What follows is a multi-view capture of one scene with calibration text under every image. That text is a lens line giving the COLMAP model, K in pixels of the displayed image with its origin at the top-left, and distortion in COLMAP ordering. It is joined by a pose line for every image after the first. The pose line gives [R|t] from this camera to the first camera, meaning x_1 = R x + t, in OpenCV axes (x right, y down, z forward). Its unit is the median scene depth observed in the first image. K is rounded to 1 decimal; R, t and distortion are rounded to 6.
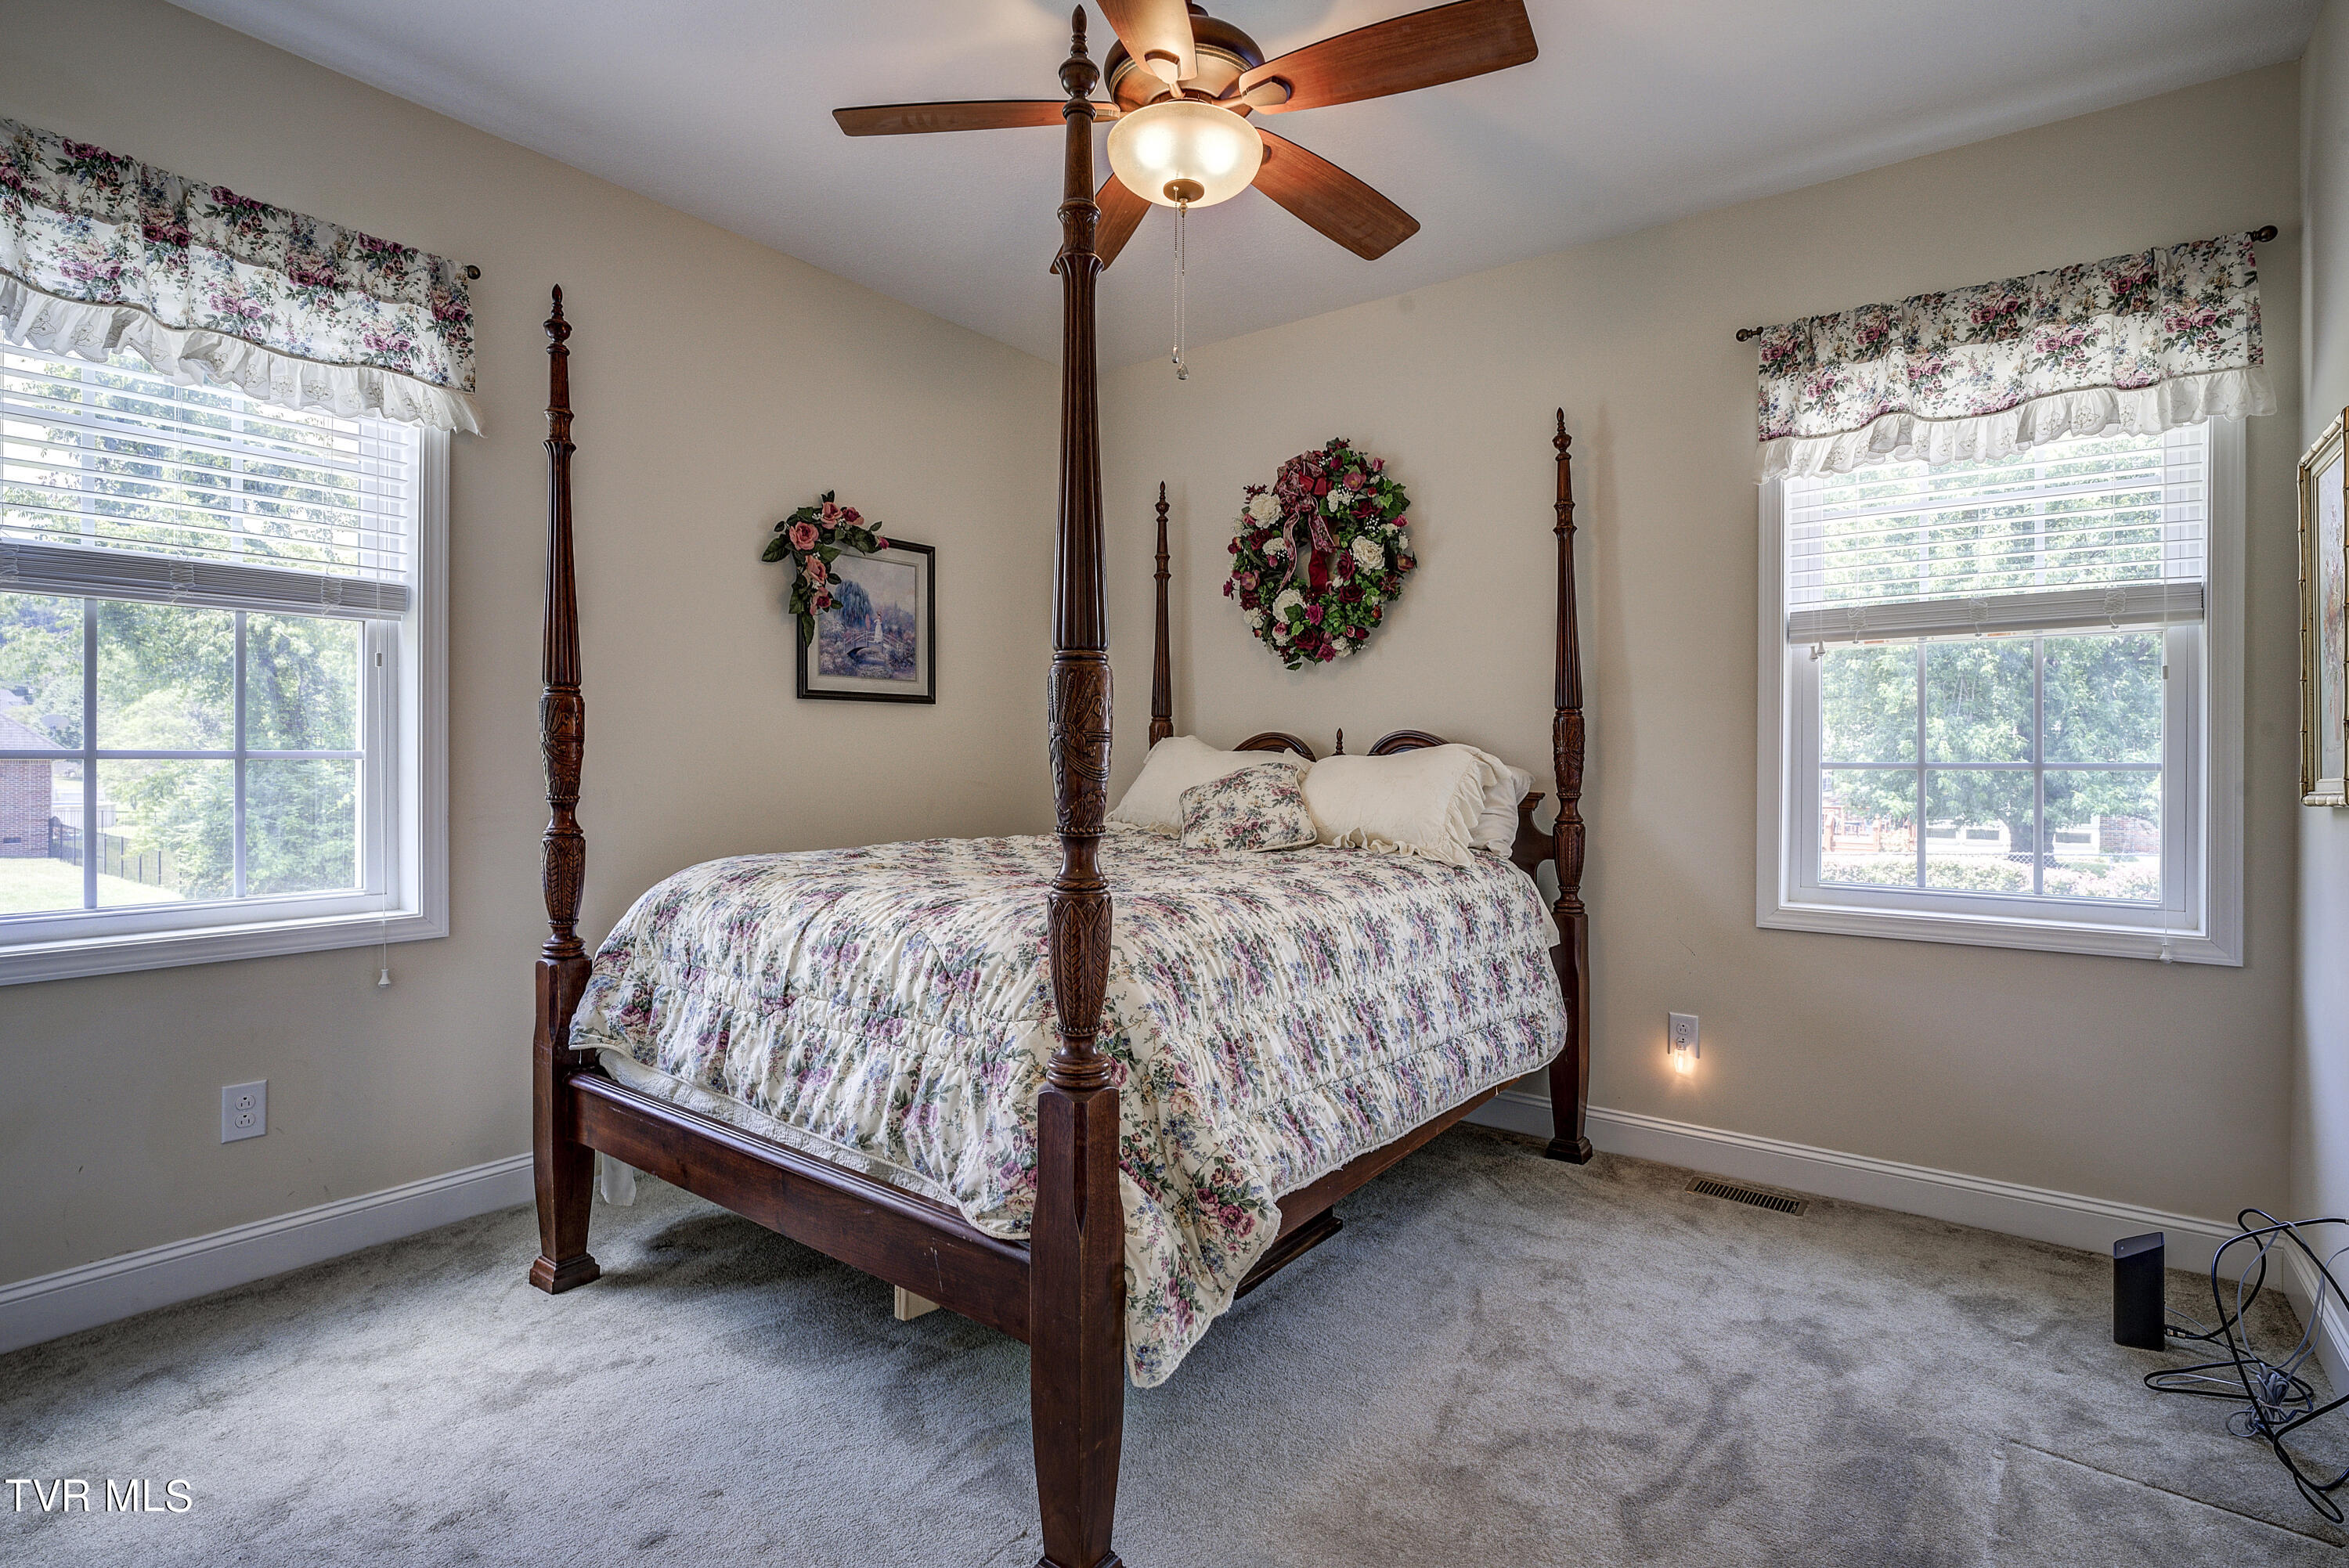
lens RADIAL K [[1119.9, 0, 1176.7], [0, 1119.9, 768.4], [0, 0, 1]] dist [0.002011, 0.000523]
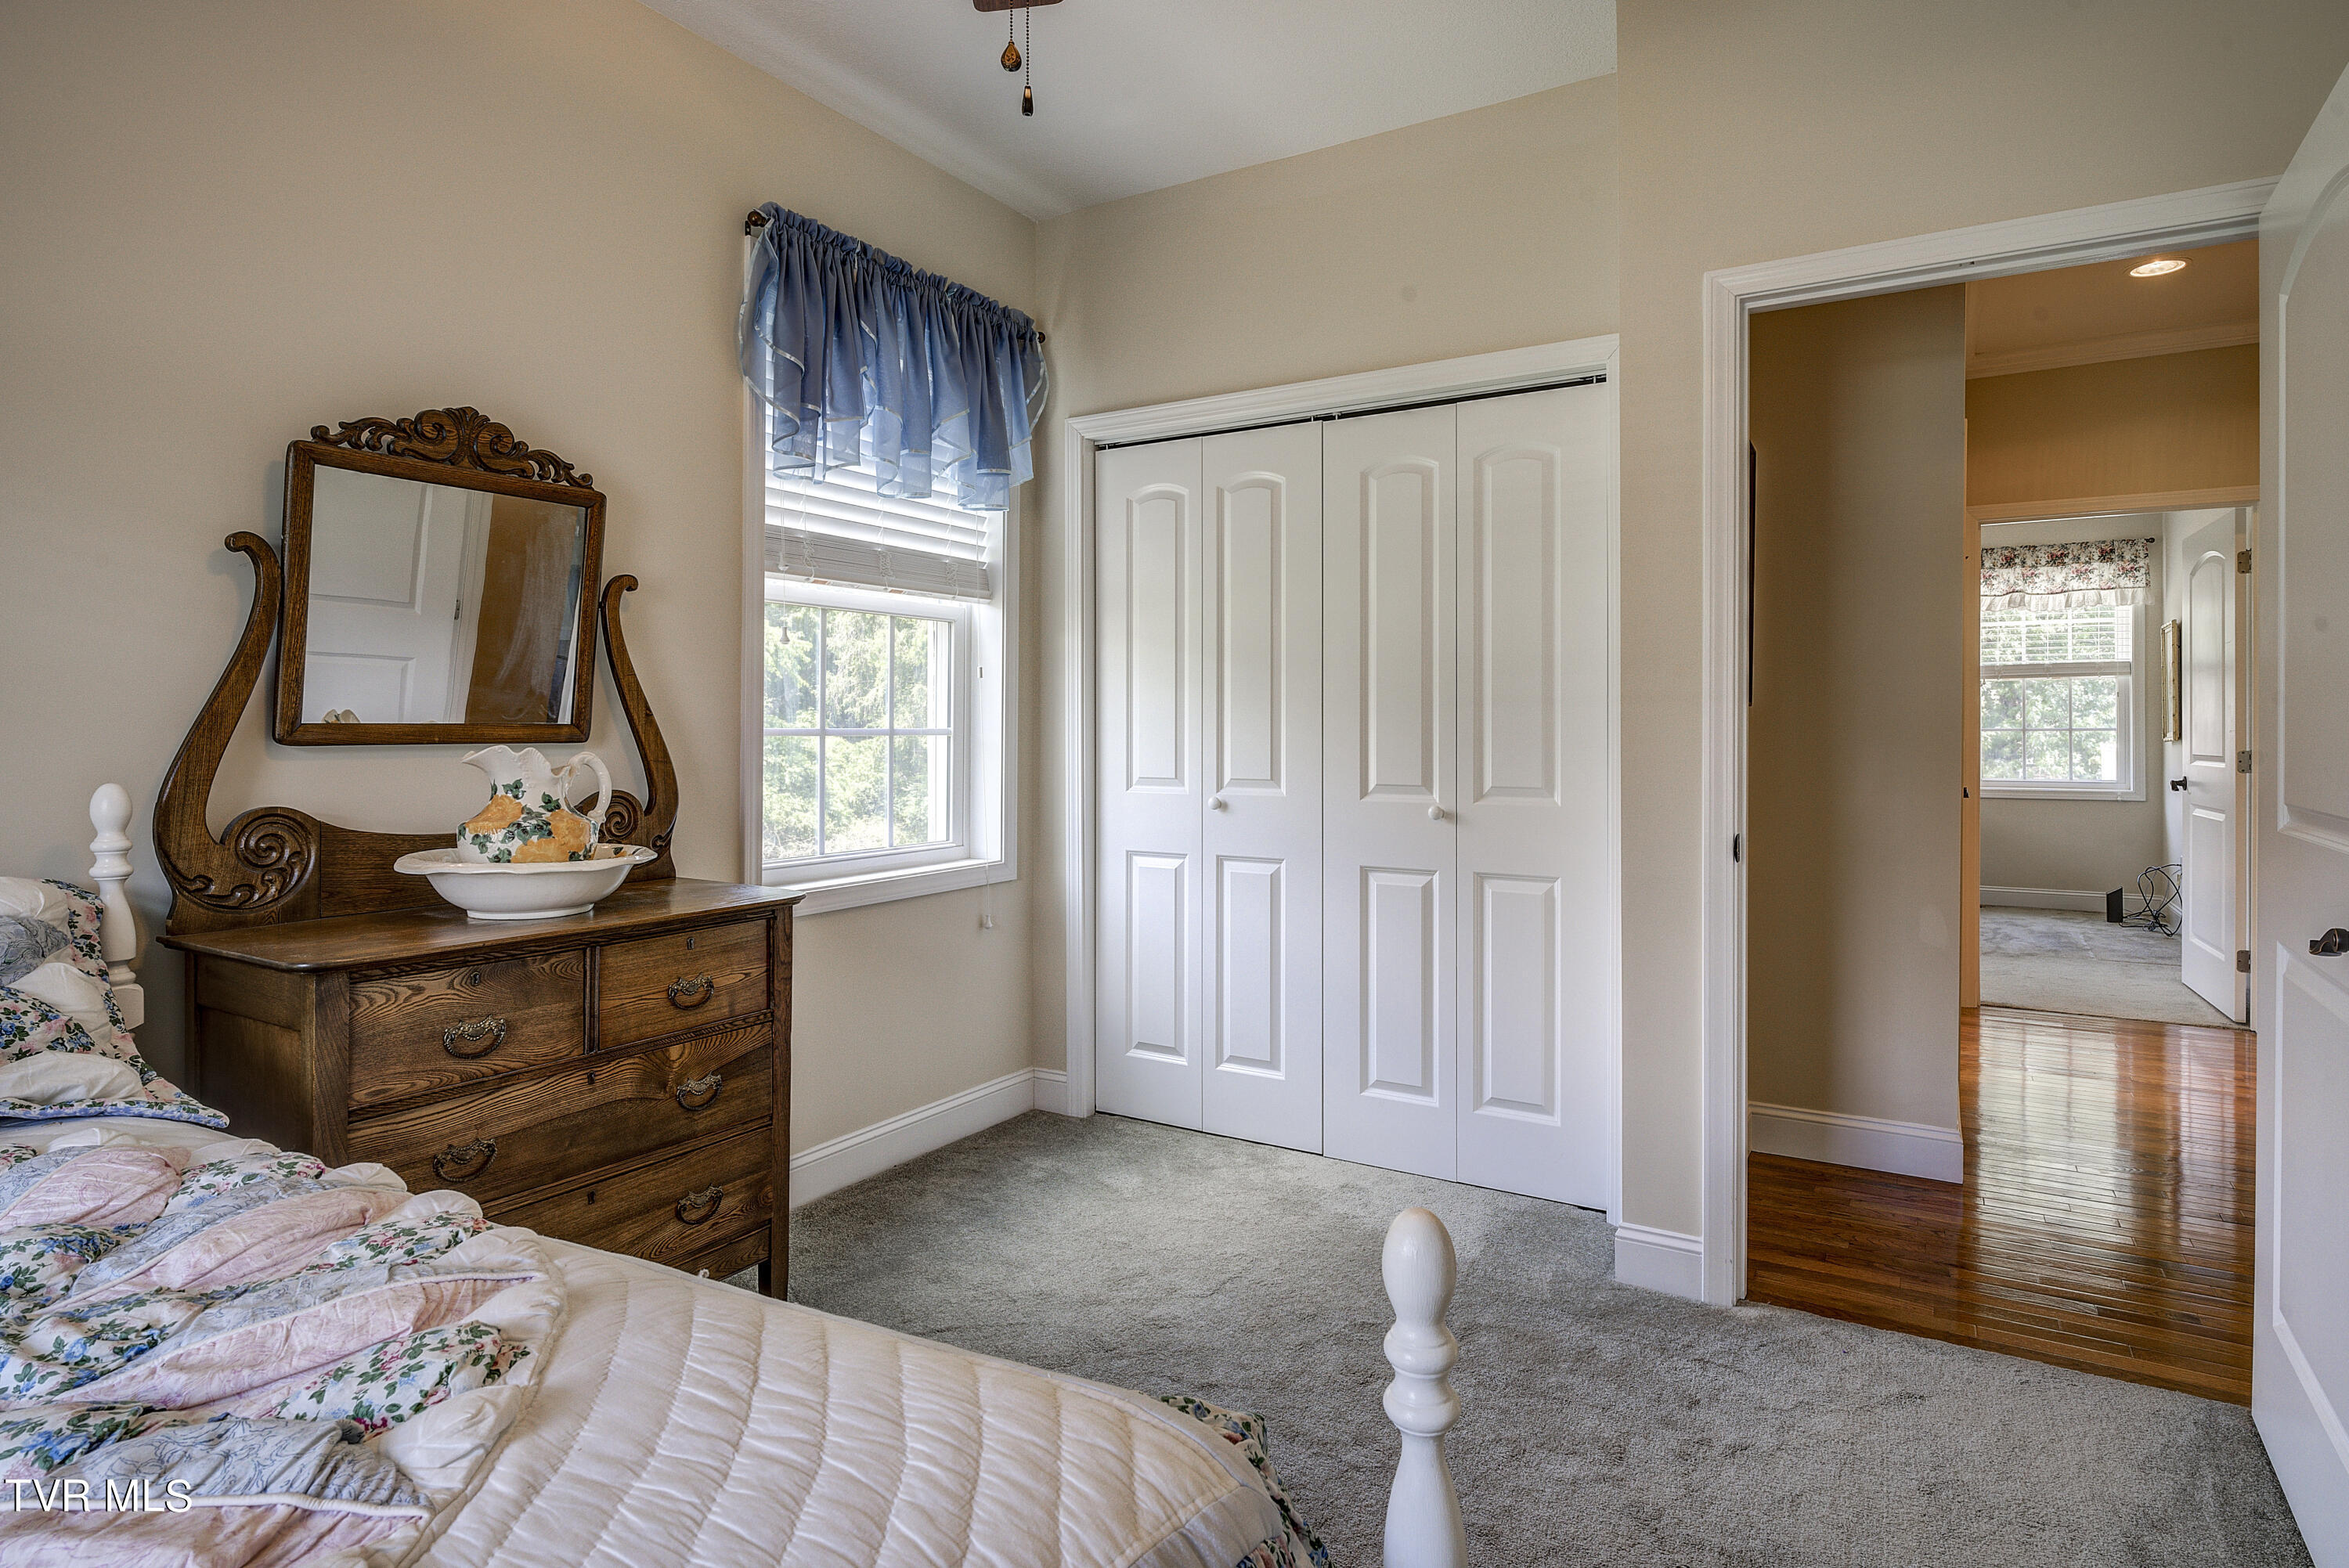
lens RADIAL K [[1252.3, 0, 1168.2], [0, 1252.3, 732.5], [0, 0, 1]] dist [-0.000081, -0.000038]
pose [[0.995393, -0.002147, 0.095856, -1.482707], [0.002577, 0.999987, -0.004359, 0.007331], [-0.095846, 0.004586, 0.995386, -1.566876]]
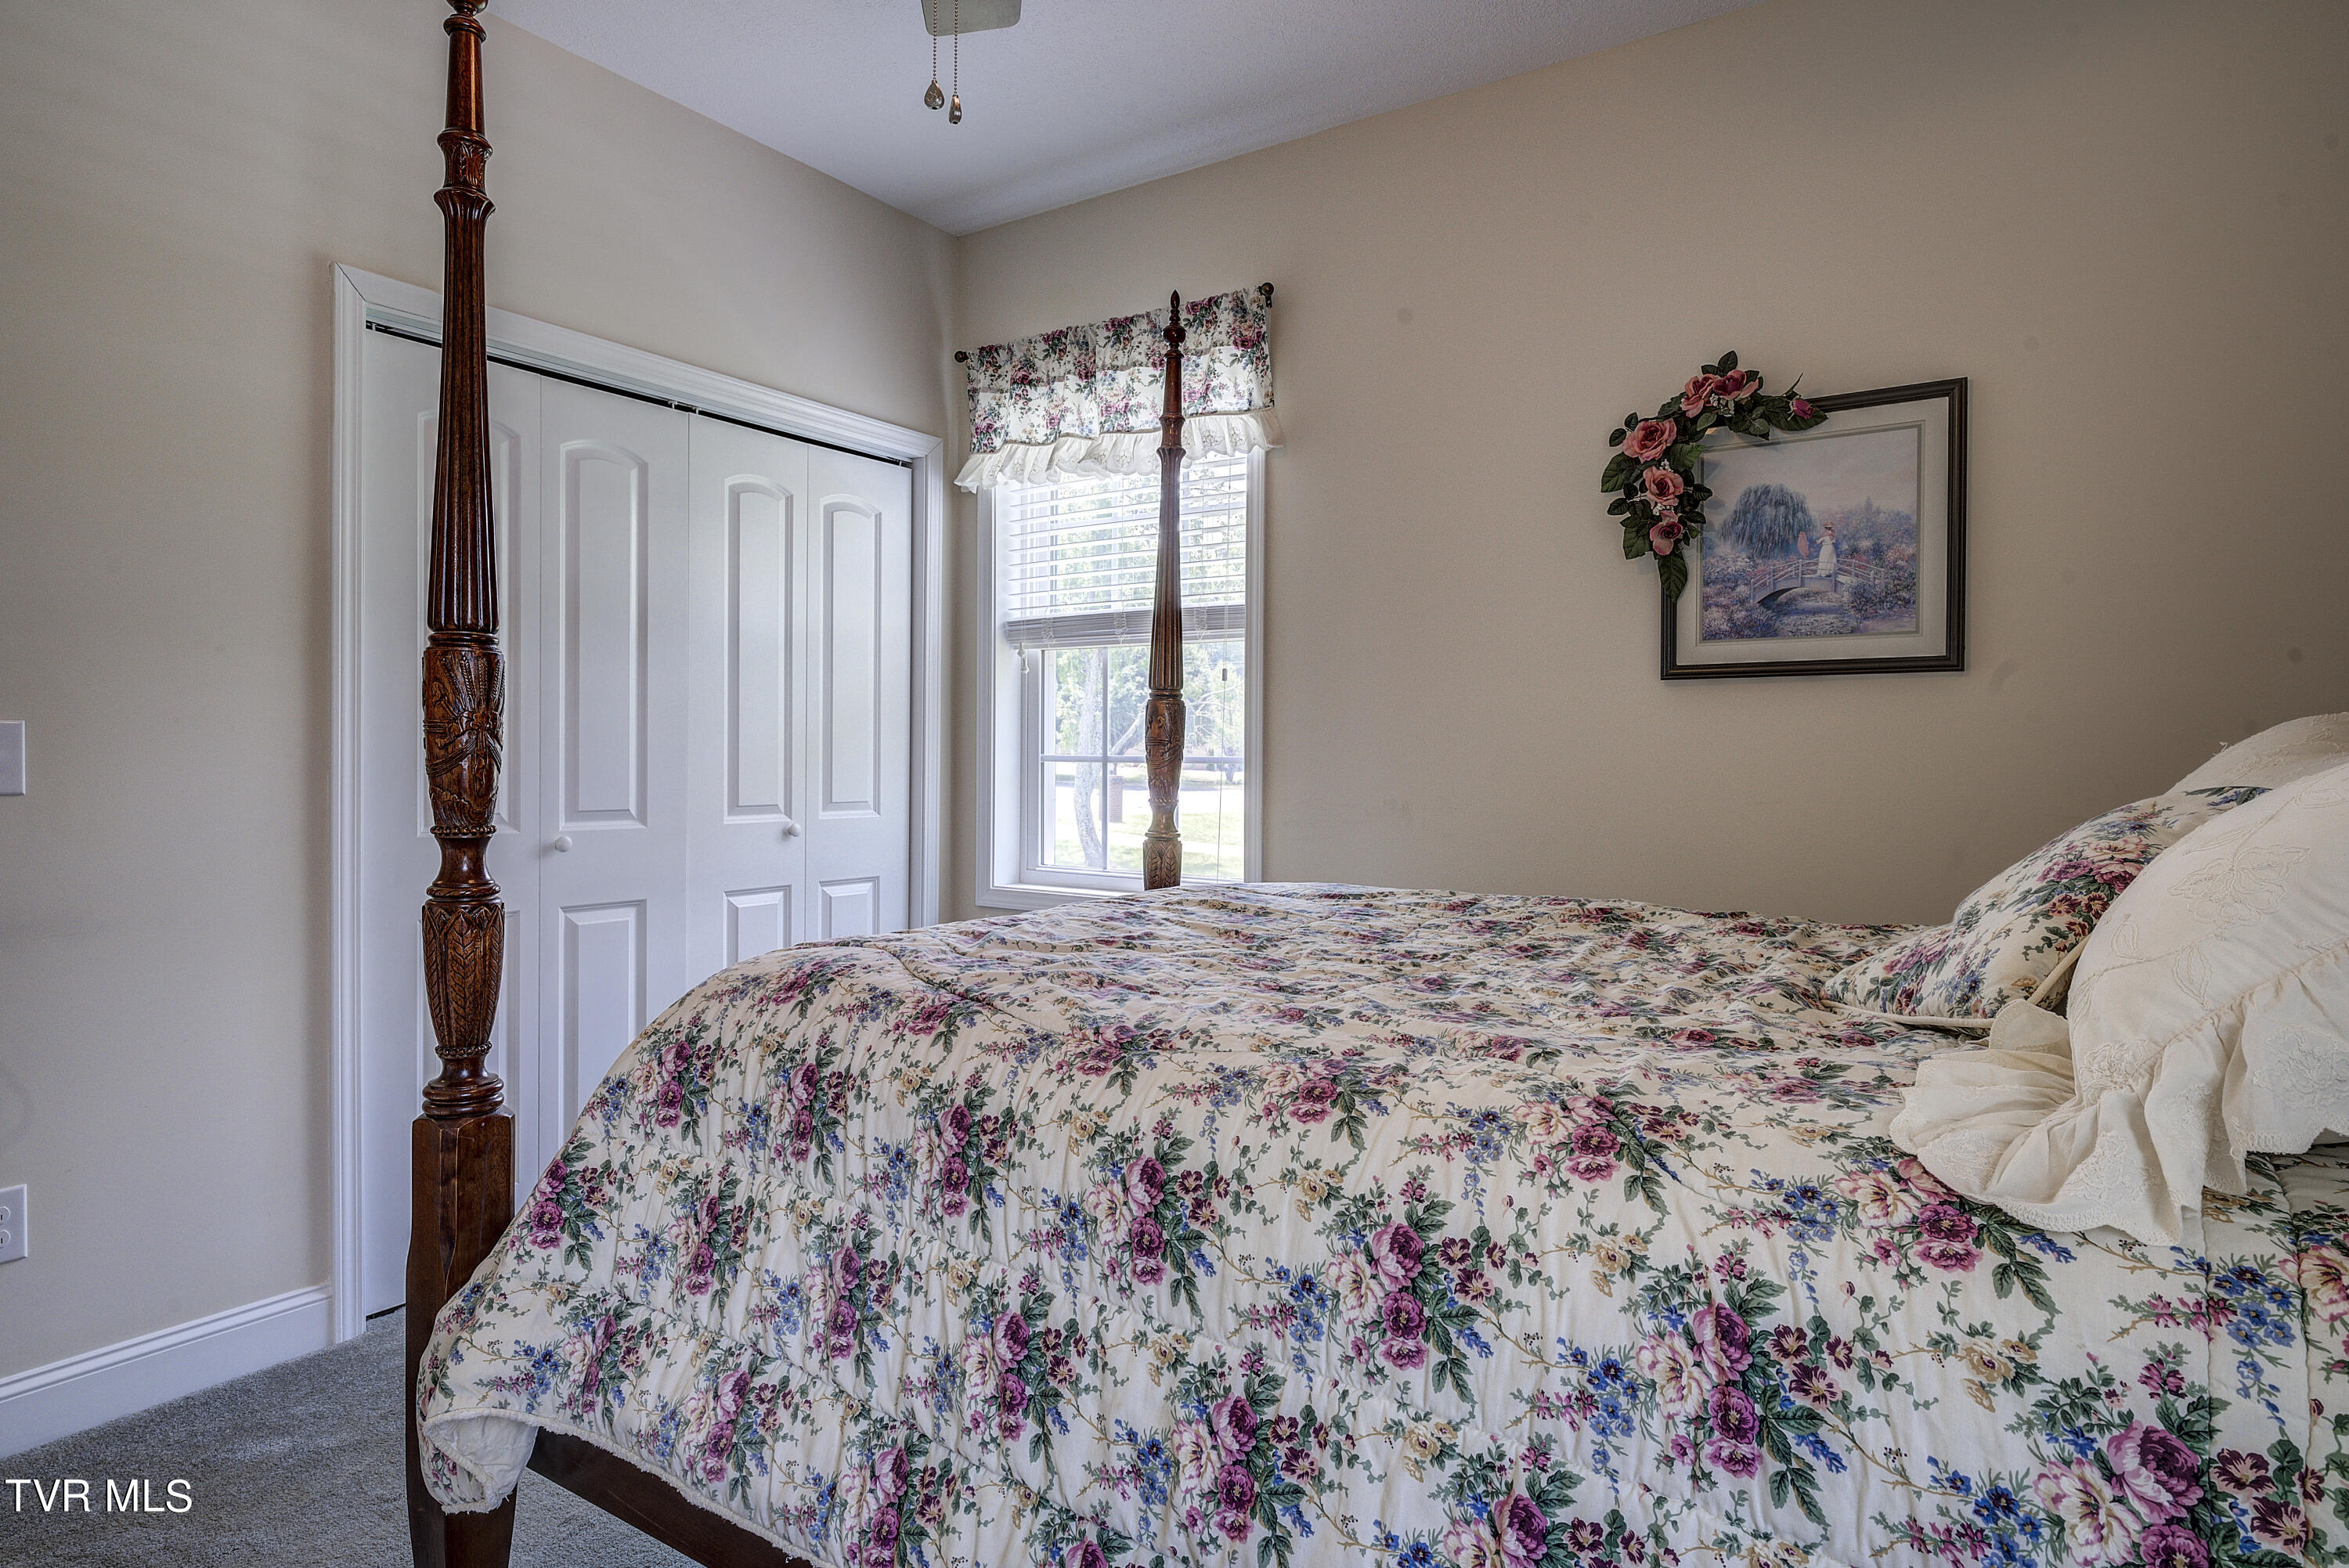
lens RADIAL K [[1302.6, 0, 1171.6], [0, 1302.6, 776.9], [0, 0, 1]] dist [0.002048, 0.000219]
pose [[0.062484, 0.013162, -0.997959, 0.700908], [-0.018635, 0.999754, 0.012019, -0.011960], [0.997872, 0.017846, 0.062714, 1.054958]]
